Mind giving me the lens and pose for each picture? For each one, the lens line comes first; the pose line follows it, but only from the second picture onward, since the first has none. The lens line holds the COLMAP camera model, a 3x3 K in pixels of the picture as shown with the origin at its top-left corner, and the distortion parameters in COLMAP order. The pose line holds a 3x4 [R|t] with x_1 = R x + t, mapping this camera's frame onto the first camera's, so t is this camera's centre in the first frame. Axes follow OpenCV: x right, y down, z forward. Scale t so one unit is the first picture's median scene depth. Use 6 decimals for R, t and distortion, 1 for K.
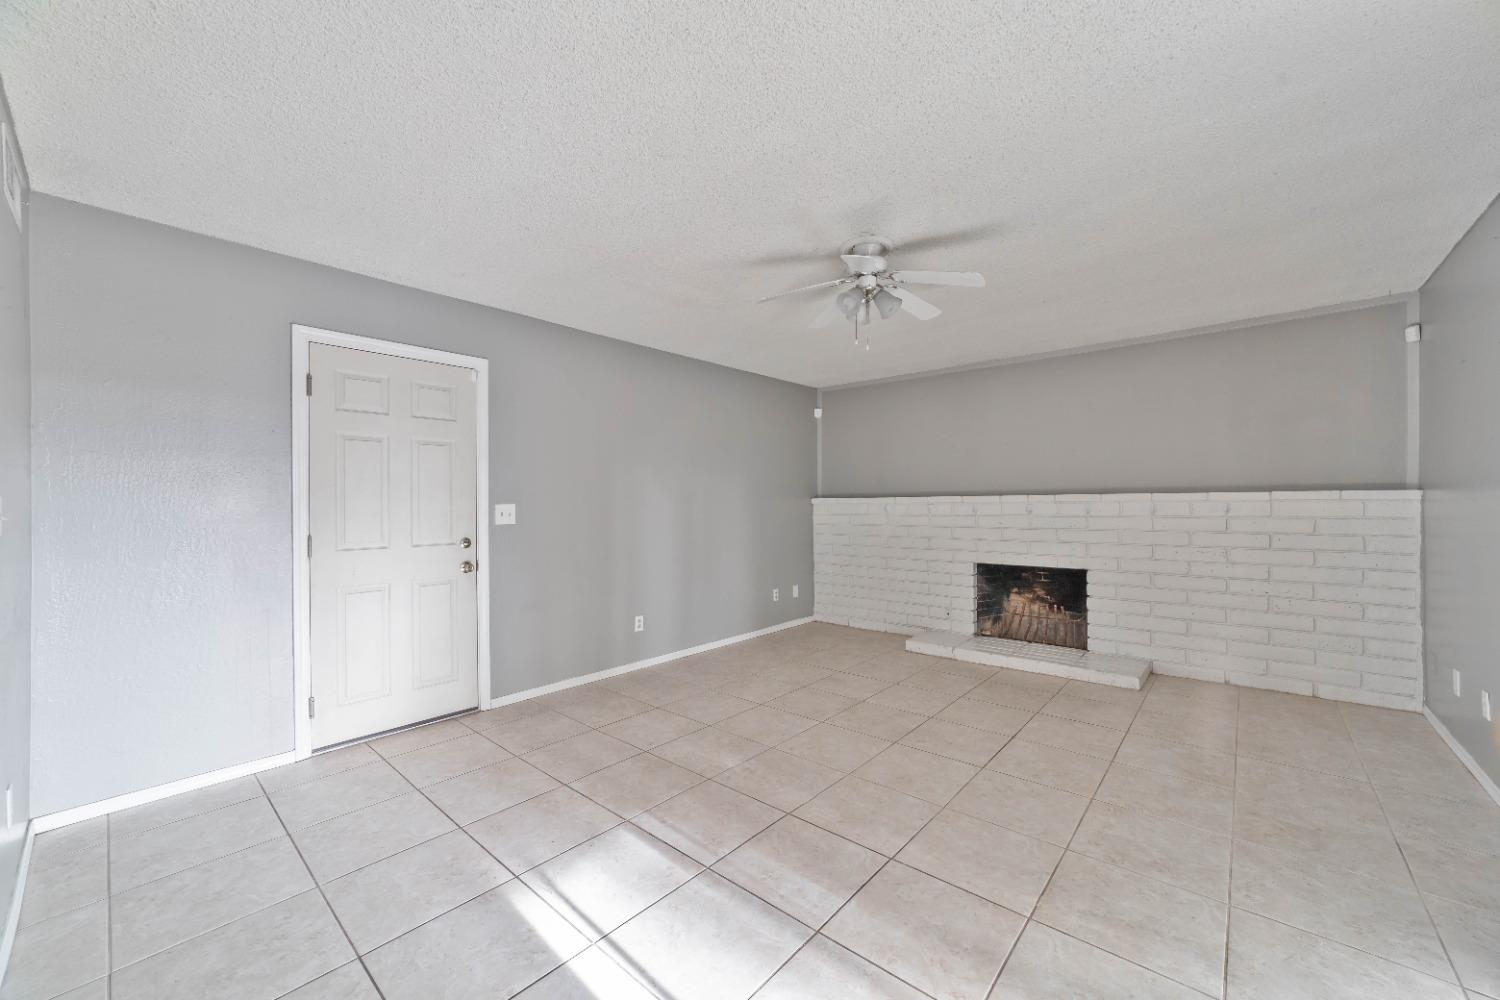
lens RADIAL K [[571.4, 0, 750.0], [0, 571.4, 503.4], [0, 0, 1]] dist [-0.009675, 0.000899]
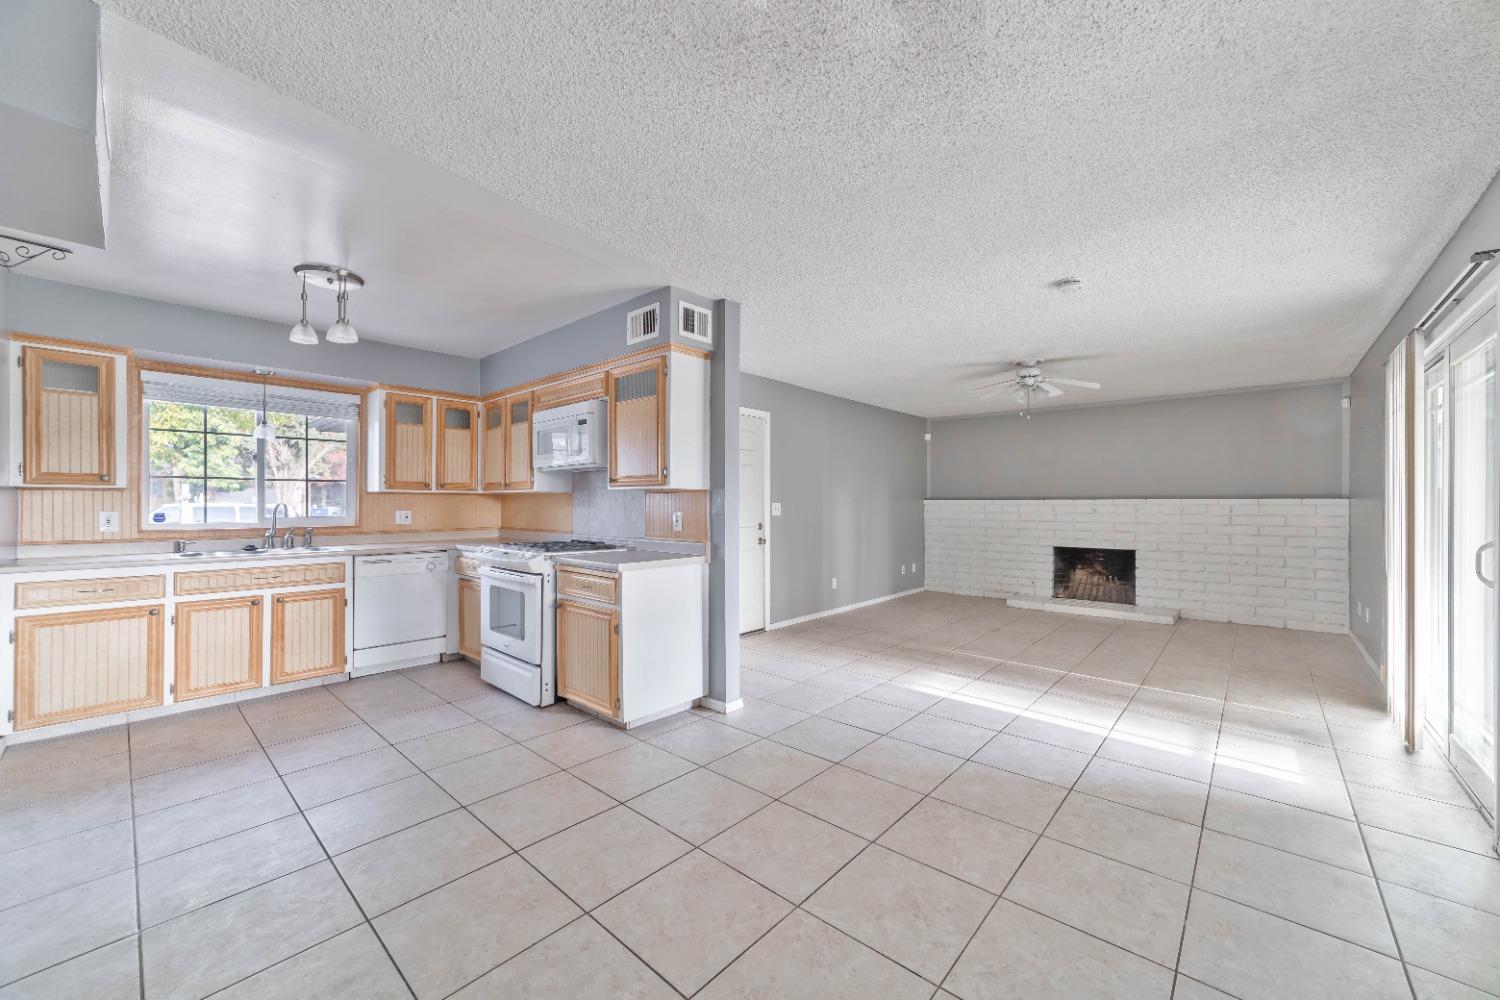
lens RADIAL K [[571.4, 0, 750.4], [0, 571.4, 502.0], [0, 0, 1]] dist [-0.009675, 0.000899]
pose [[0.999928, 0.008682, -0.008237, -0.427838], [-0.008692, 0.999962, -0.001151, 0.001514], [0.008226, 0.001223, 0.999965, -0.523800]]
